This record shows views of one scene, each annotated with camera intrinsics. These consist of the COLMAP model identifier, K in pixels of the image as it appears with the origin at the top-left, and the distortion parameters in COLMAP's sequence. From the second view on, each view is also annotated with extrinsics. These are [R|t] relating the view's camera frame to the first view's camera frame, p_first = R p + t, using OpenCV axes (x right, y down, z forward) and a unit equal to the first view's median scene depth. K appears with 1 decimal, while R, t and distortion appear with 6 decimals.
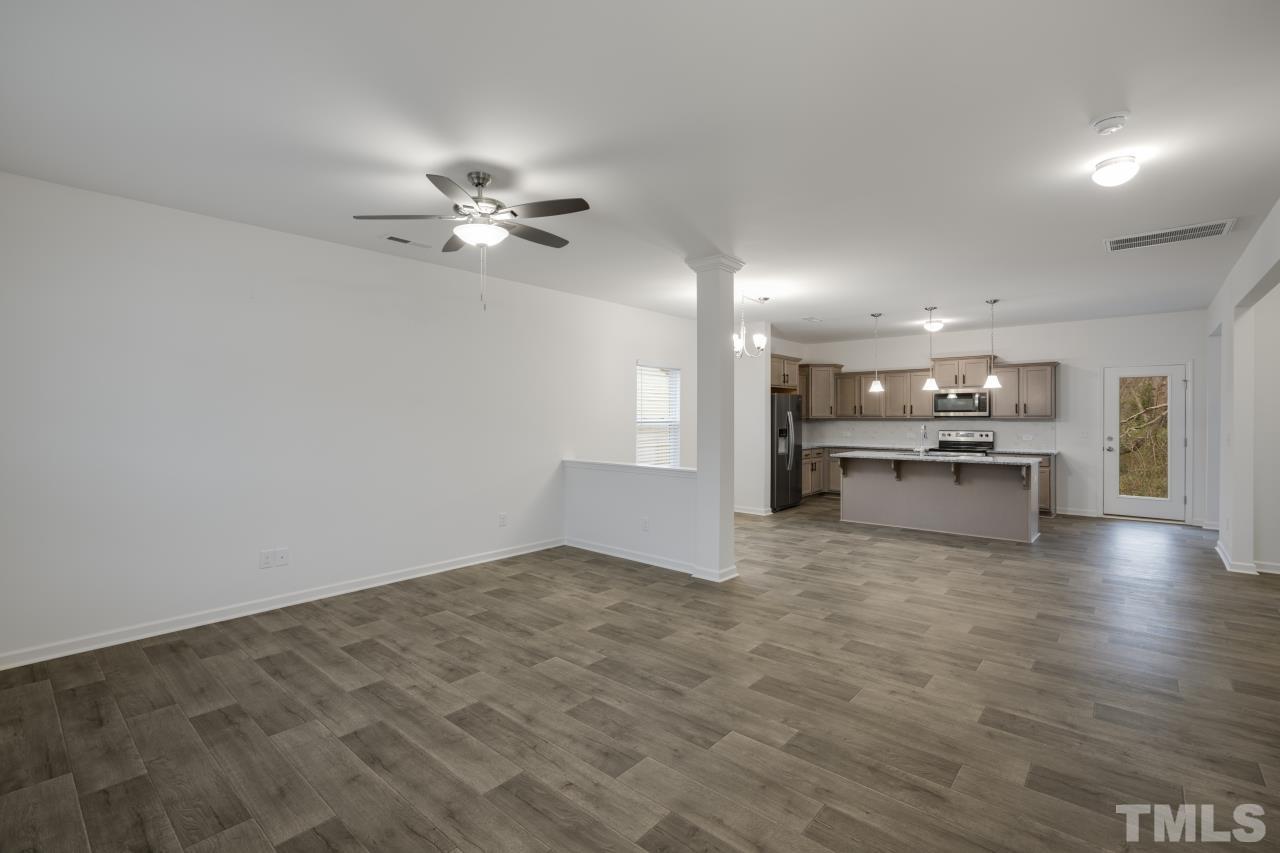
lens RADIAL K [[574.2, 0, 645.5], [0, 574.2, 422.5], [0, 0, 1]] dist [-0.003969, -0.000375]
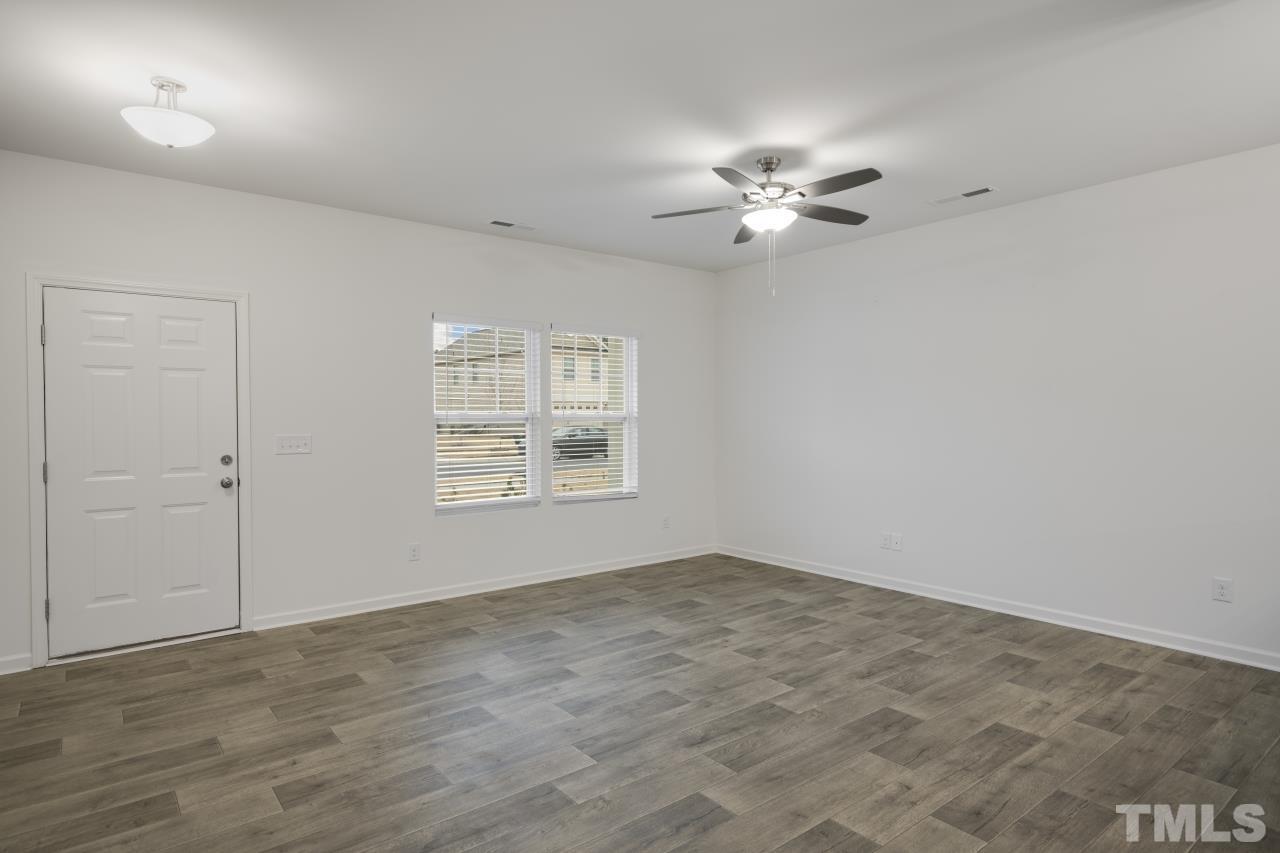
lens RADIAL K [[706.0, 0, 652.7], [0, 706.0, 423.6], [0, 0, 1]] dist [0.006193, 0.000852]
pose [[-0.177838, 0.010206, -0.984007, 0.892669], [-0.005522, 0.999920, 0.011369, -0.003470], [0.984044, 0.007455, -0.177767, 0.935384]]
